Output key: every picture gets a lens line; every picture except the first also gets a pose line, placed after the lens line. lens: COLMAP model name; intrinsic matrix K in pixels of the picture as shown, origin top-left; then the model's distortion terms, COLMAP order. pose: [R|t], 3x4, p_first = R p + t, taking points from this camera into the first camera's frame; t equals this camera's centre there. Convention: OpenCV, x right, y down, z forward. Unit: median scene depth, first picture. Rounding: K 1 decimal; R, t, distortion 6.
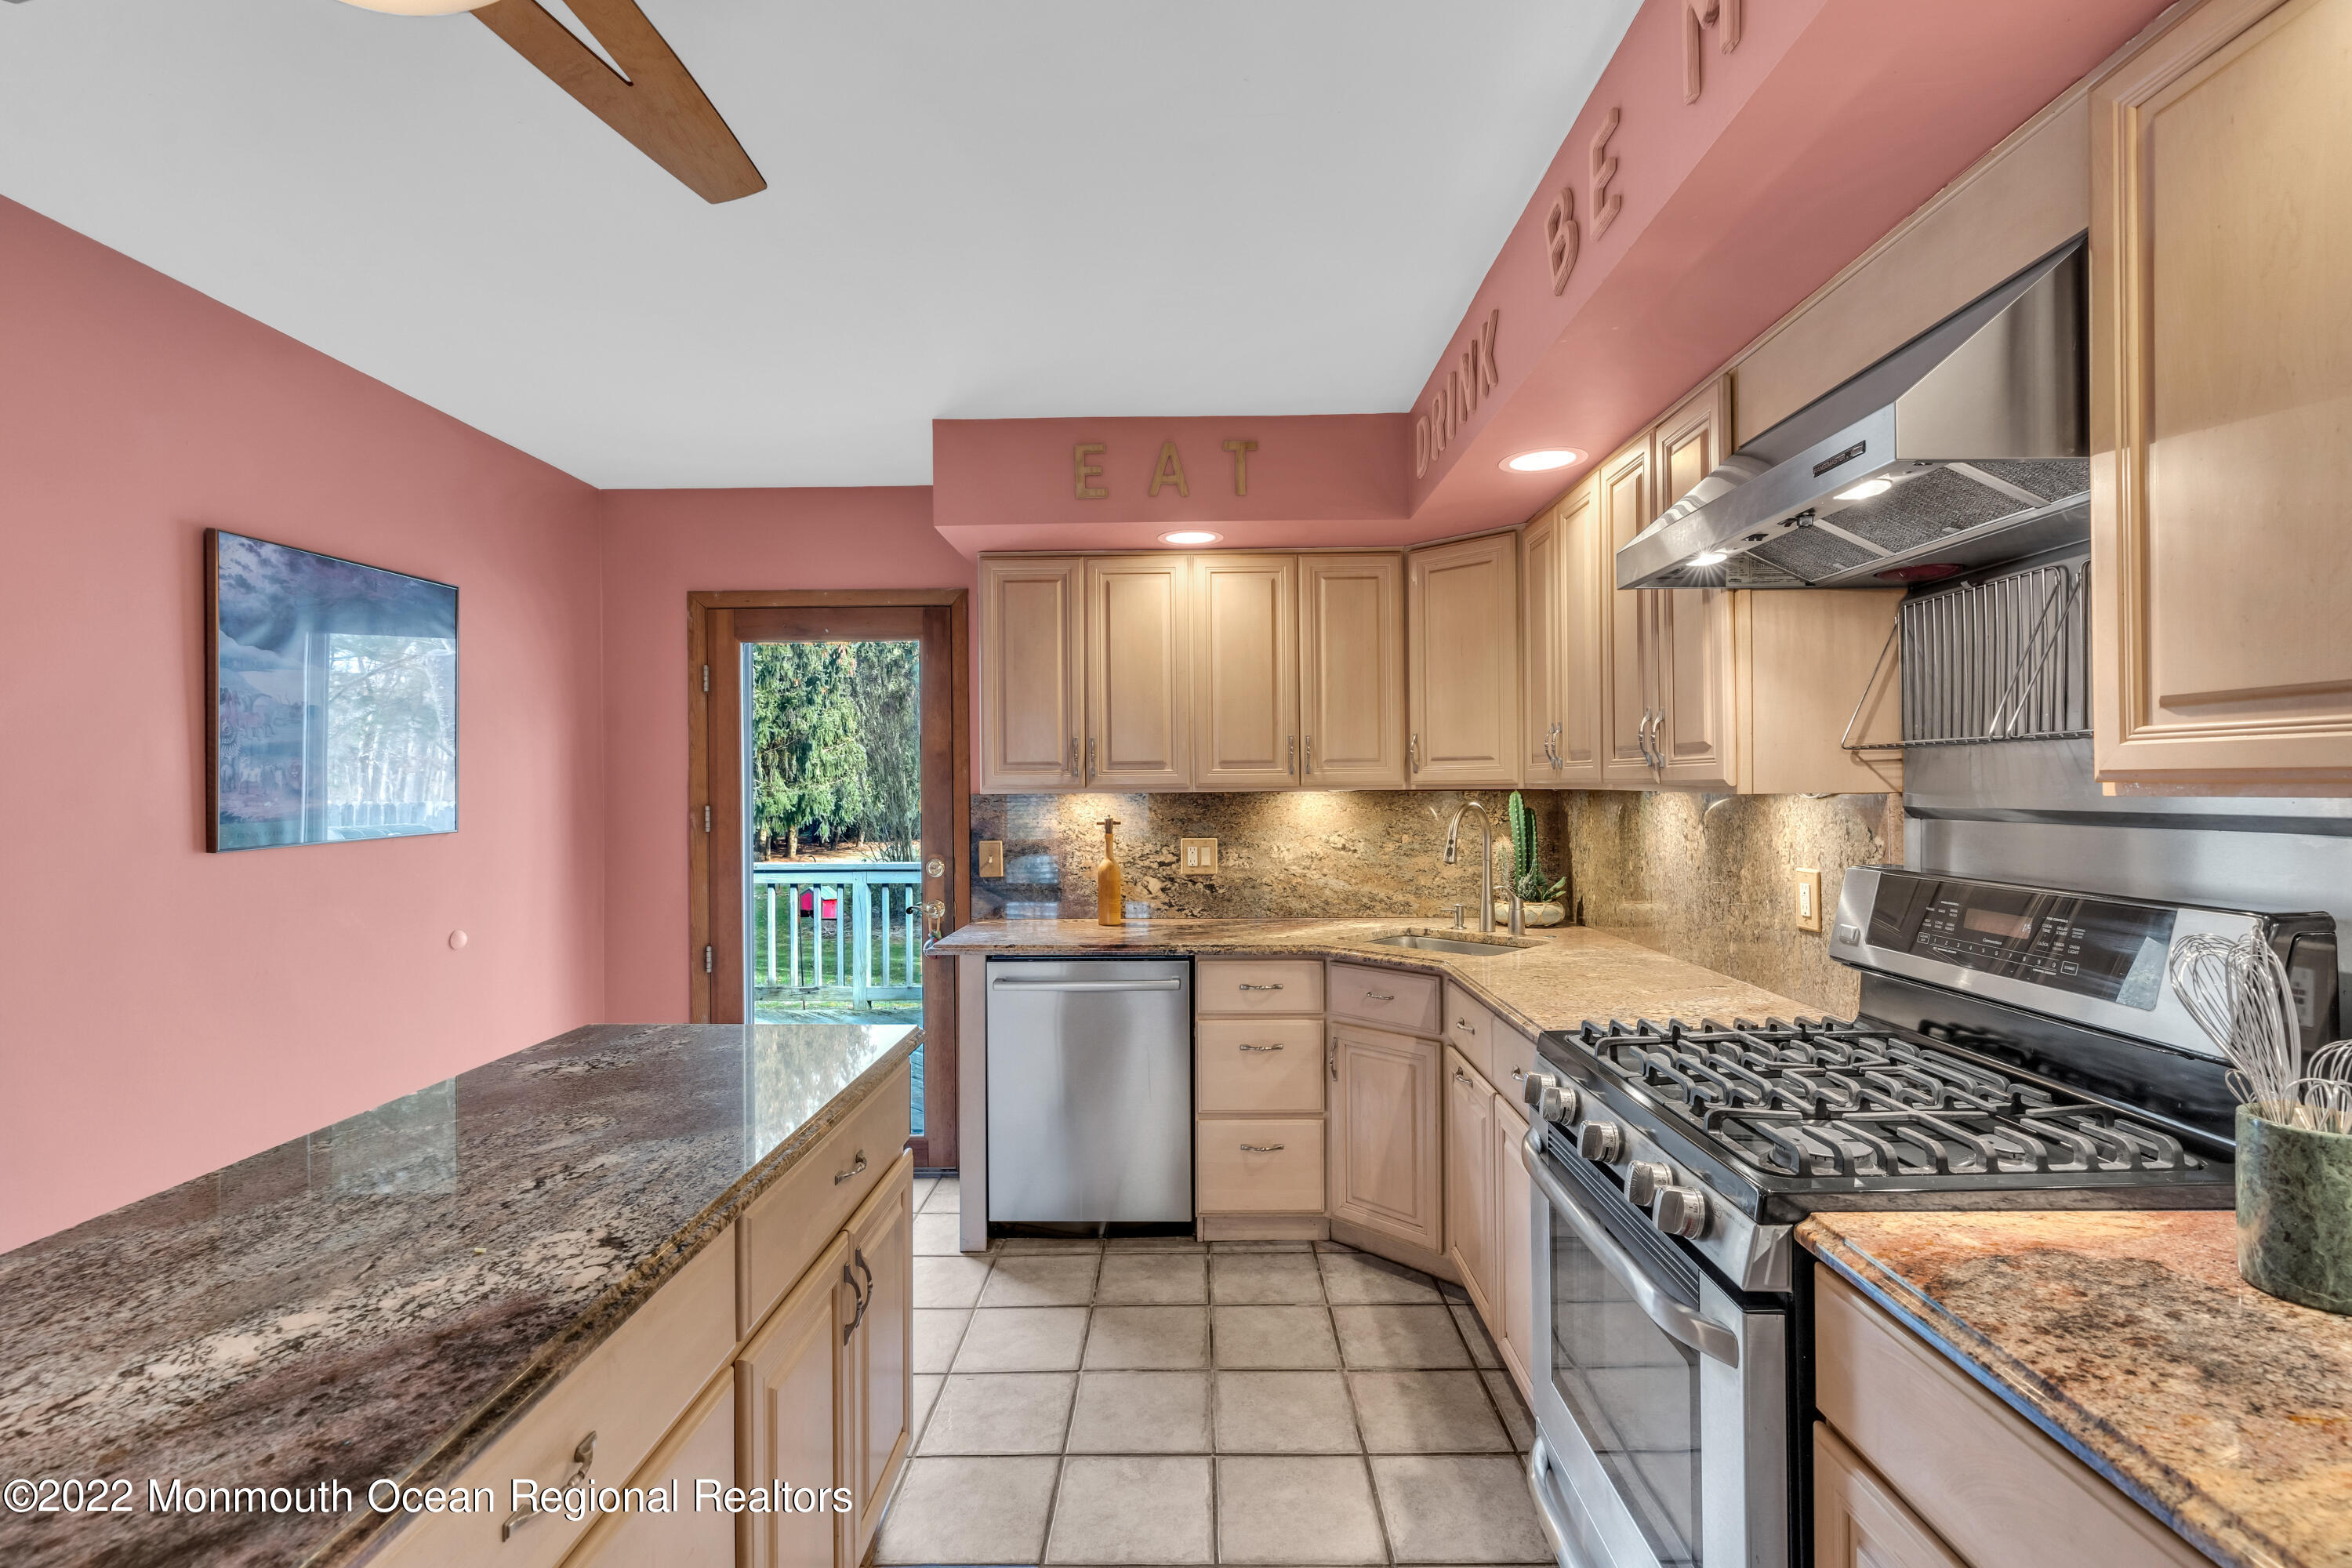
lens RADIAL K [[1066.5, 0, 1190.6], [0, 1066.5, 784.8], [0, 0, 1]] dist [-0.004147, -0.000266]
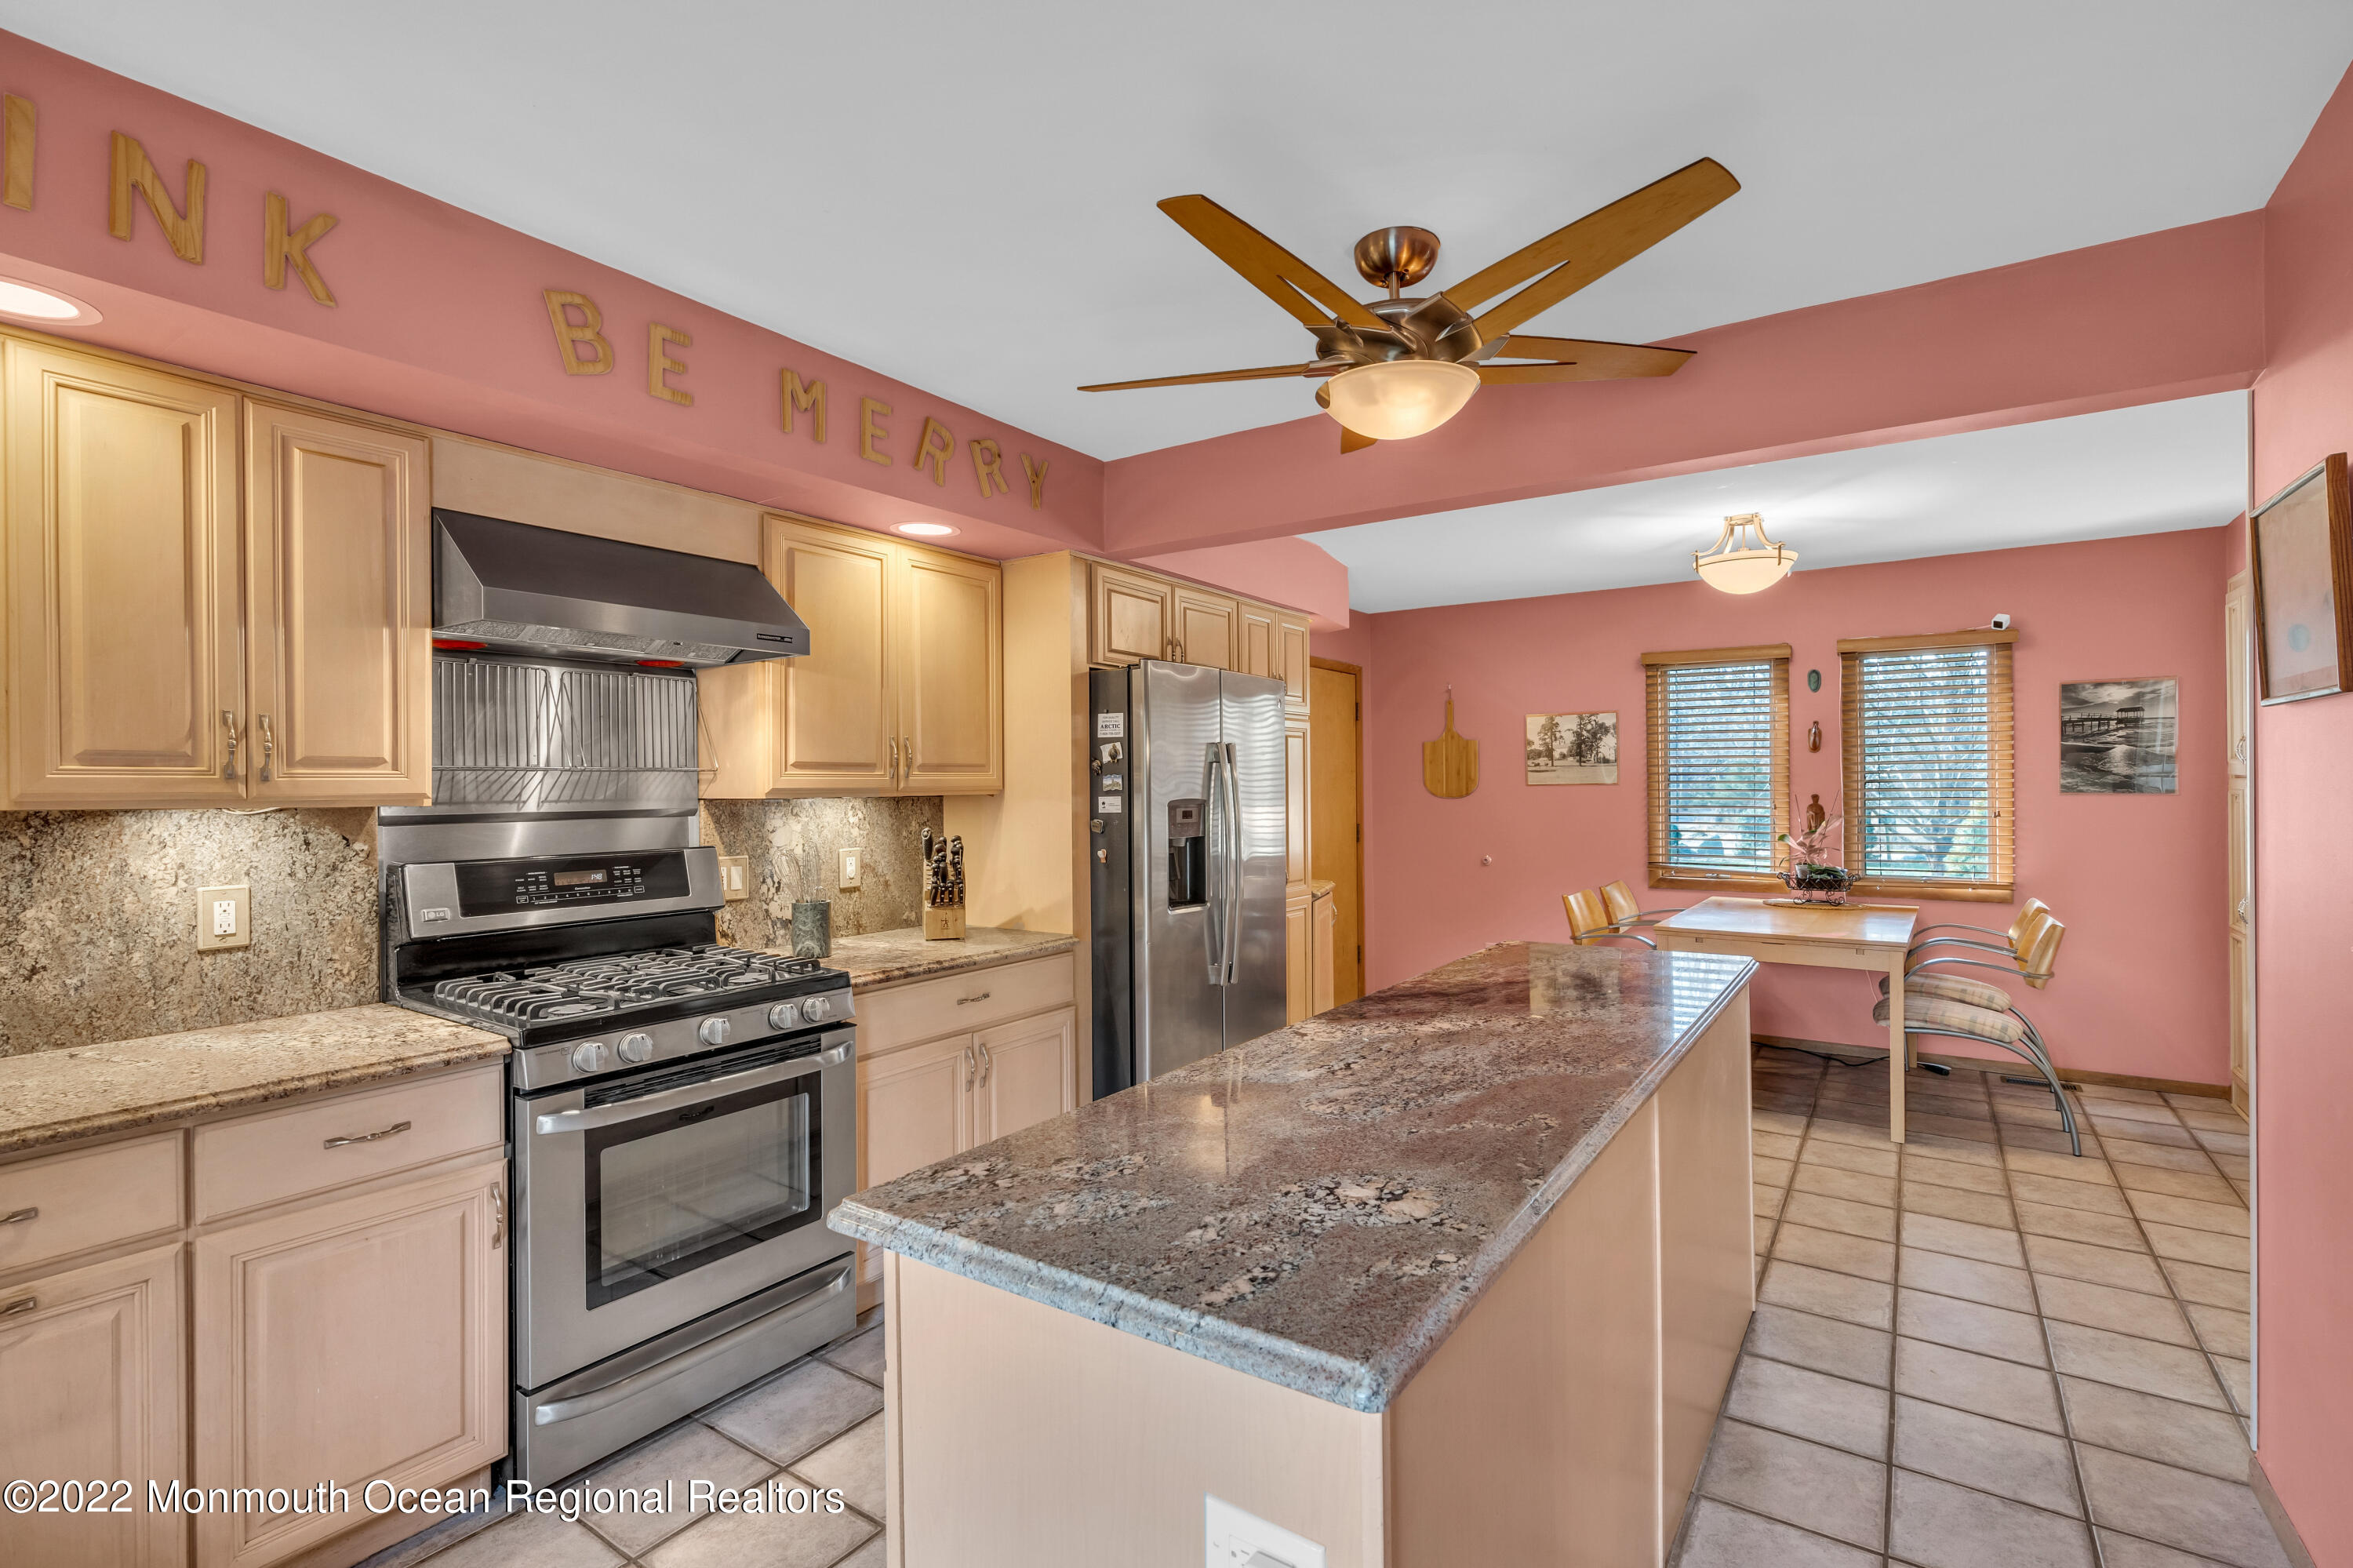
lens RADIAL K [[1067.0, 0, 1173.3], [0, 1067.0, 791.4], [0, 0, 1]] dist [-0.004147, -0.000266]
pose [[-0.821934, 0.013265, 0.569429, -0.446831], [0.015140, 0.999884, -0.001438, 0.003946], [-0.569382, 0.007440, -0.822039, 0.830928]]
